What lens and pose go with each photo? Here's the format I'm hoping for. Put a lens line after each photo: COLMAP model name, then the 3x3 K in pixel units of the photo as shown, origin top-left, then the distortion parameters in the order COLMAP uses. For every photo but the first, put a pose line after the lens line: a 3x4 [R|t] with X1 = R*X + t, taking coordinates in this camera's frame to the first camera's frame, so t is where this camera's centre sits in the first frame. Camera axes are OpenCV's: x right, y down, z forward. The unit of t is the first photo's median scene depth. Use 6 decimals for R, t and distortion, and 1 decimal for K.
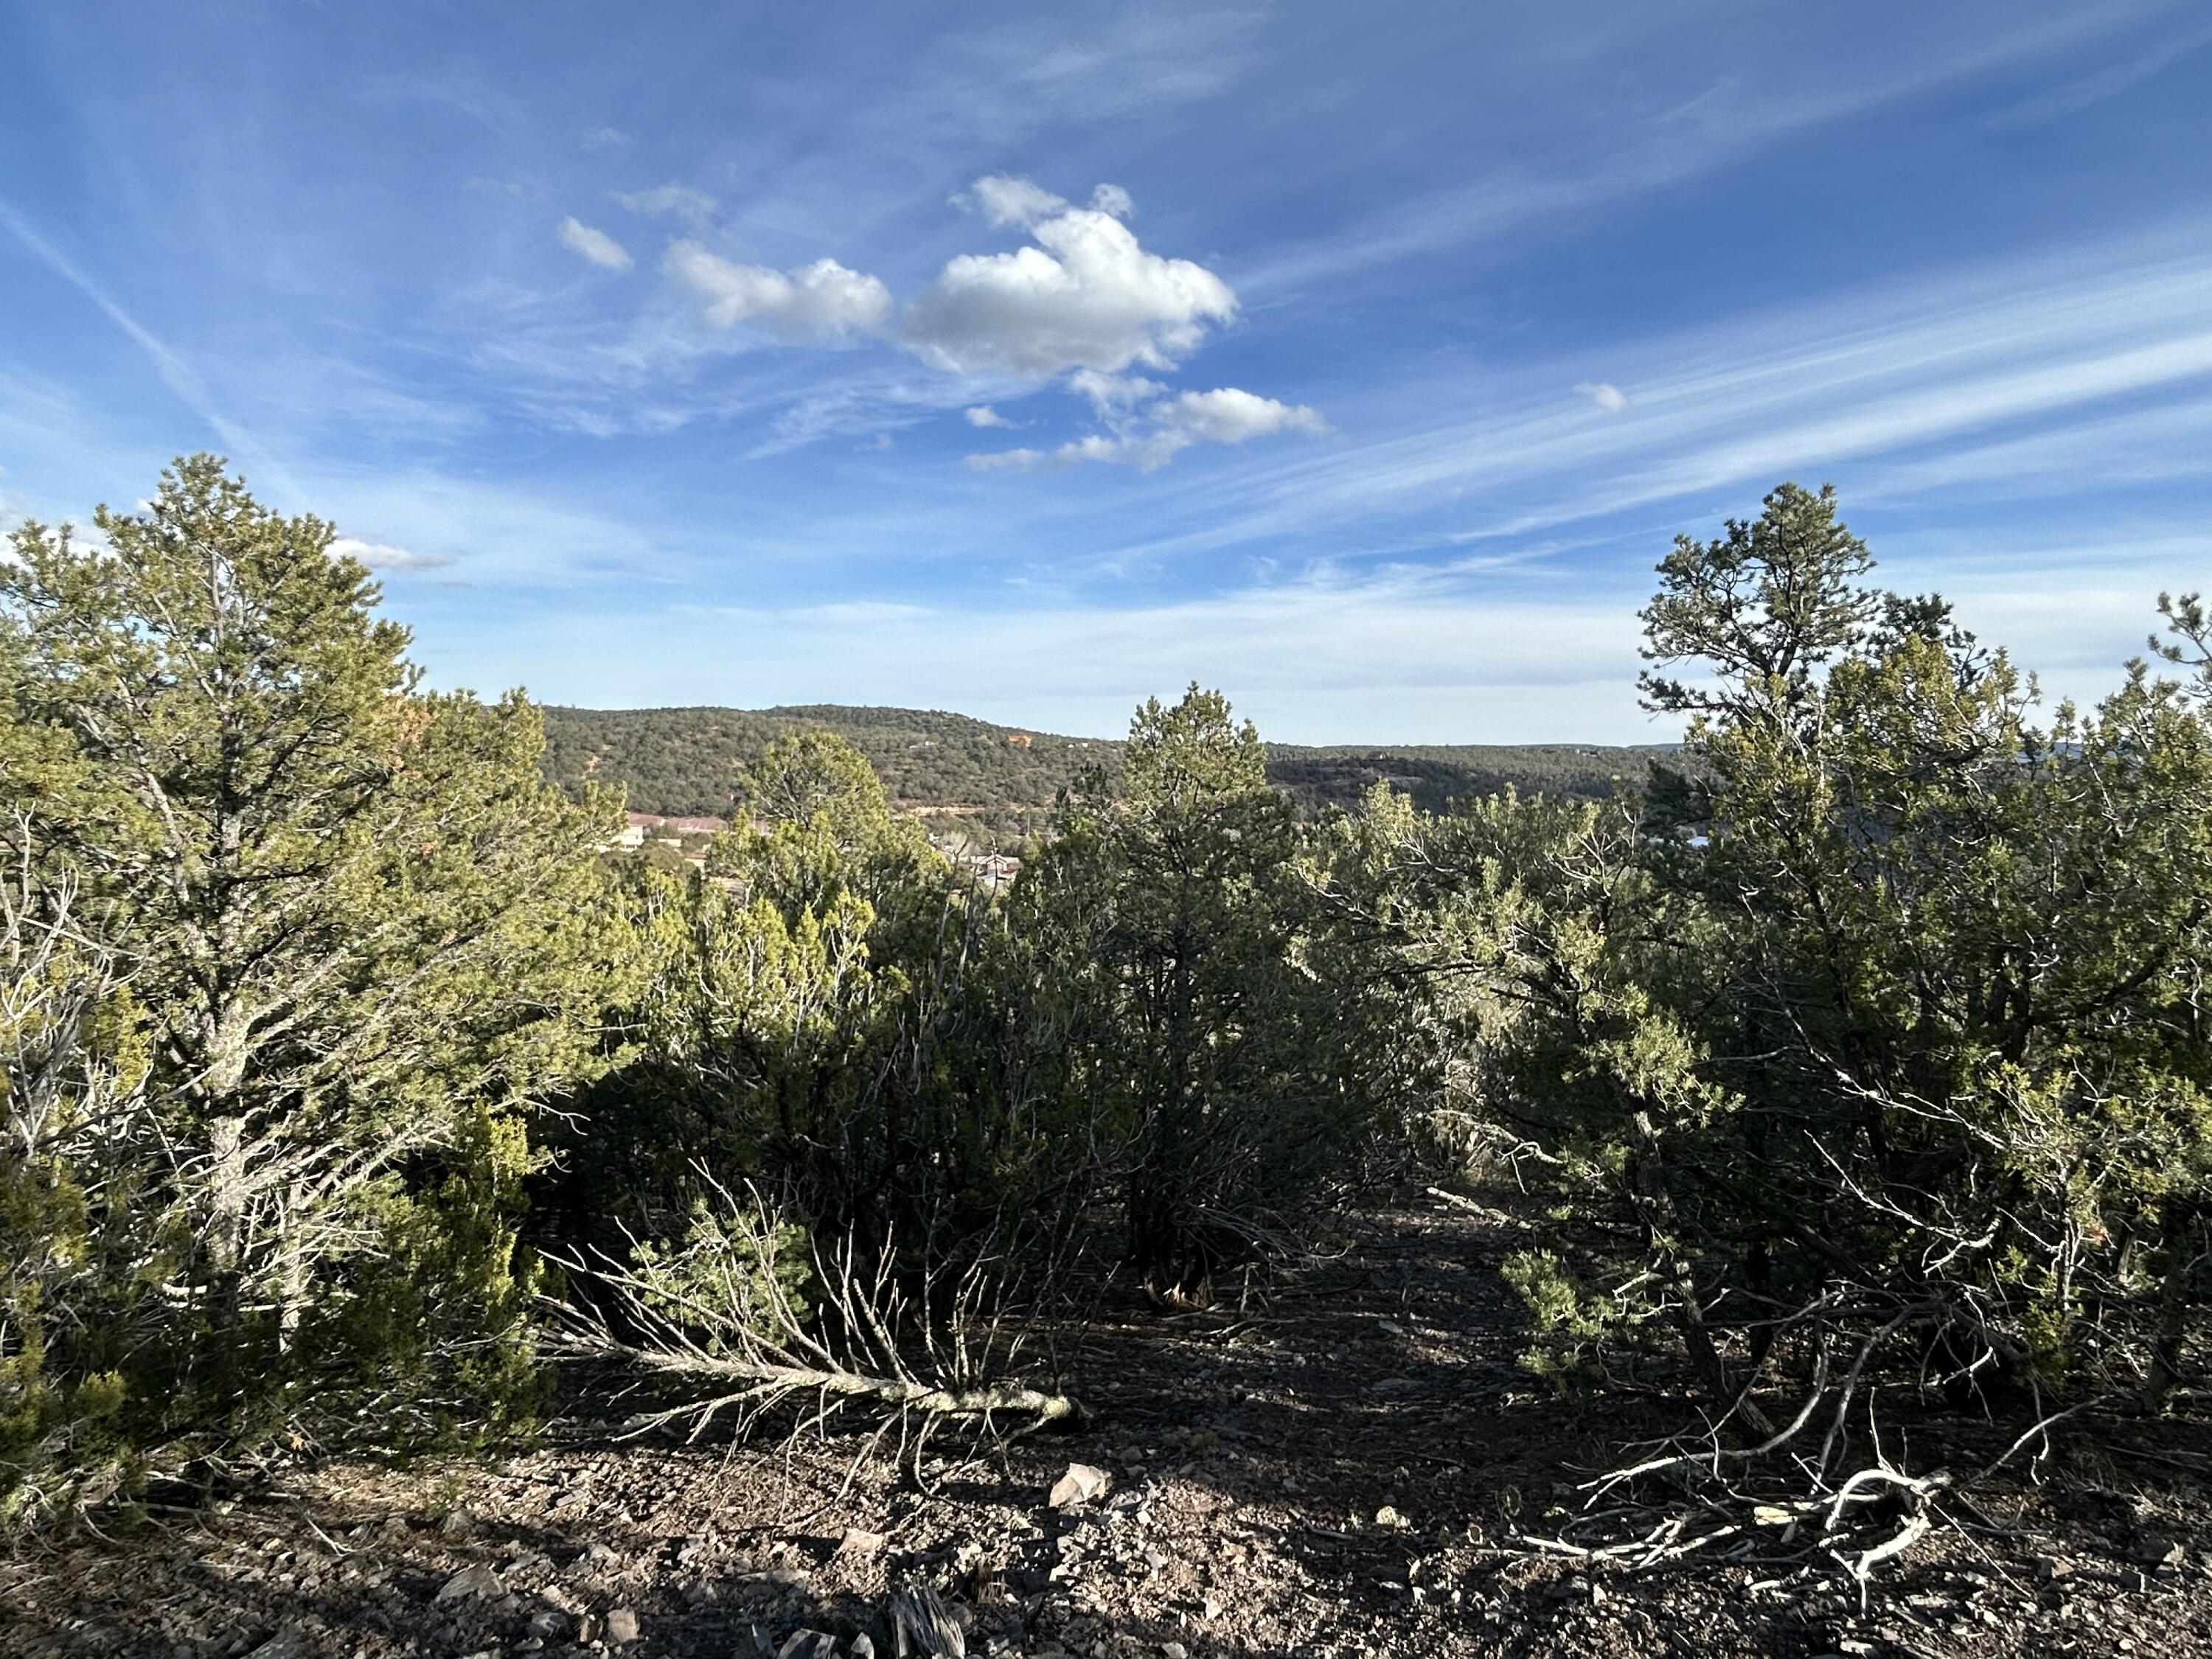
lens RADIAL K [[1280.1, 0, 1106.7], [0, 1280.1, 833.9], [0, 0, 1]] dist [-0.001249, -0.000289]
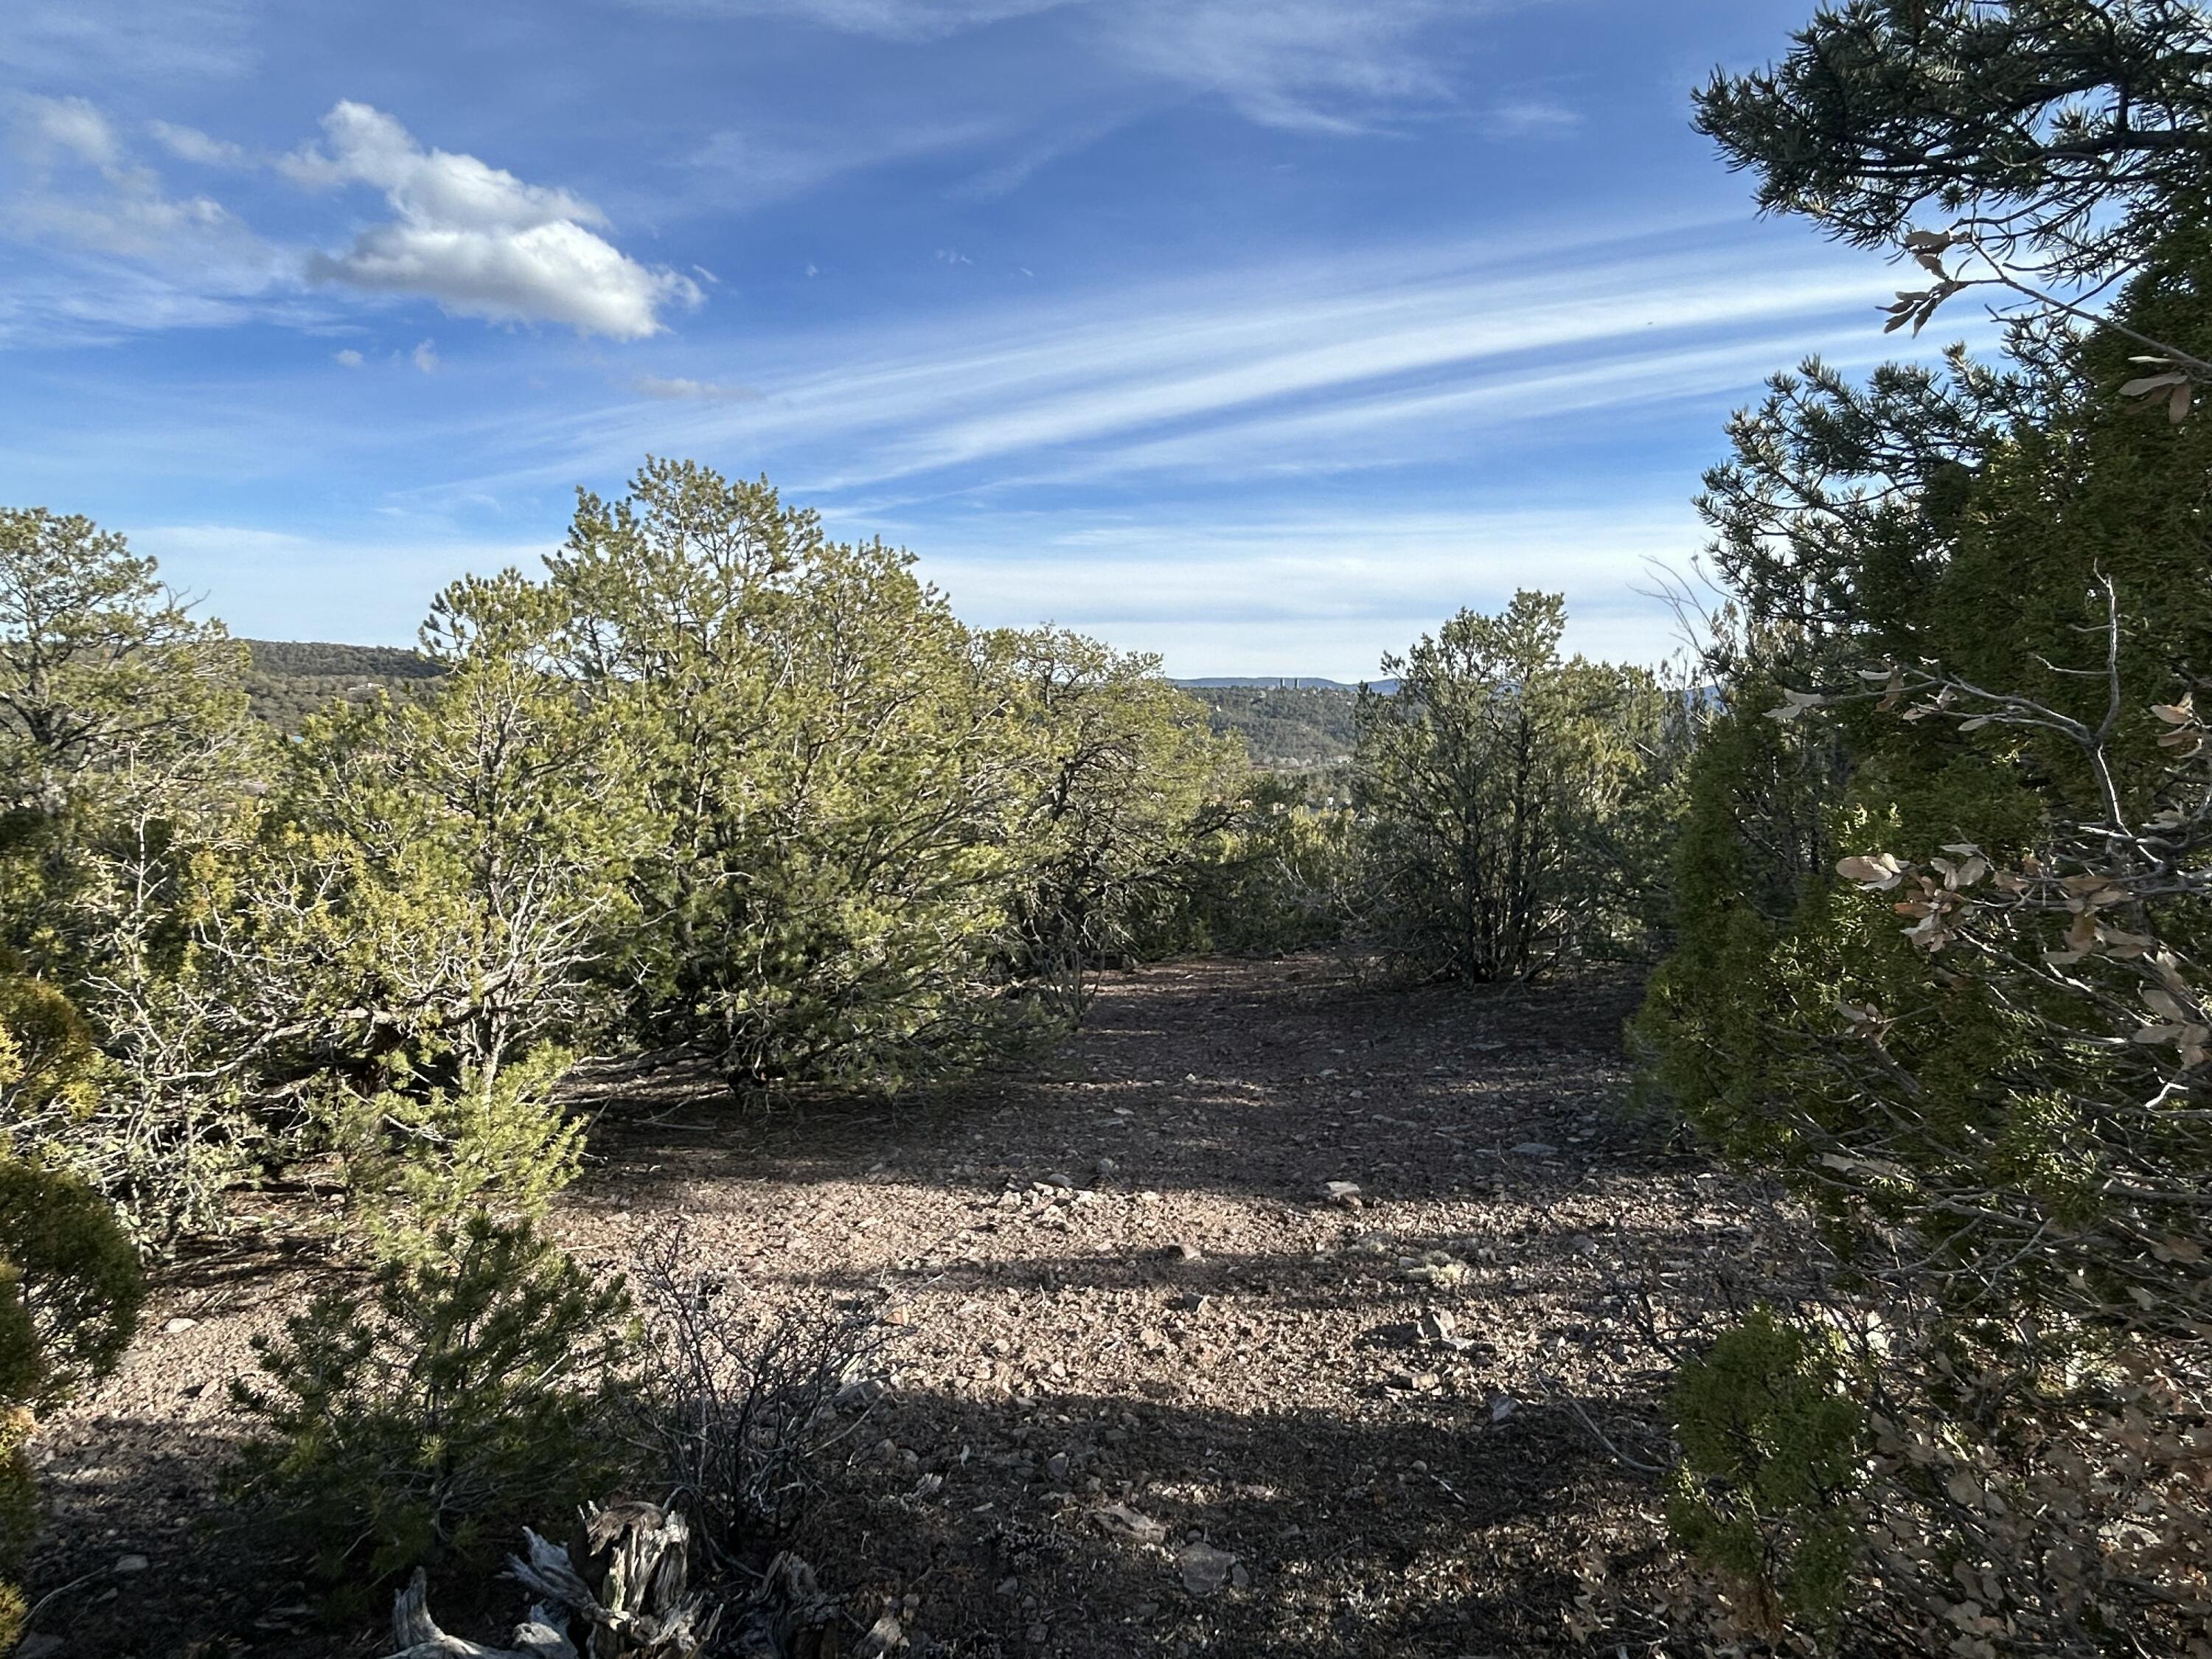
lens RADIAL K [[1238.1, 0, 1105.8], [0, 1238.1, 824.4], [0, 0, 1]] dist [-0.001376, -0.000431]
pose [[0.928159, -0.050404, 0.368754, 0.113350], [0.033422, 0.998072, 0.052301, 0.003189], [-0.370679, -0.036219, 0.928054, -0.071714]]
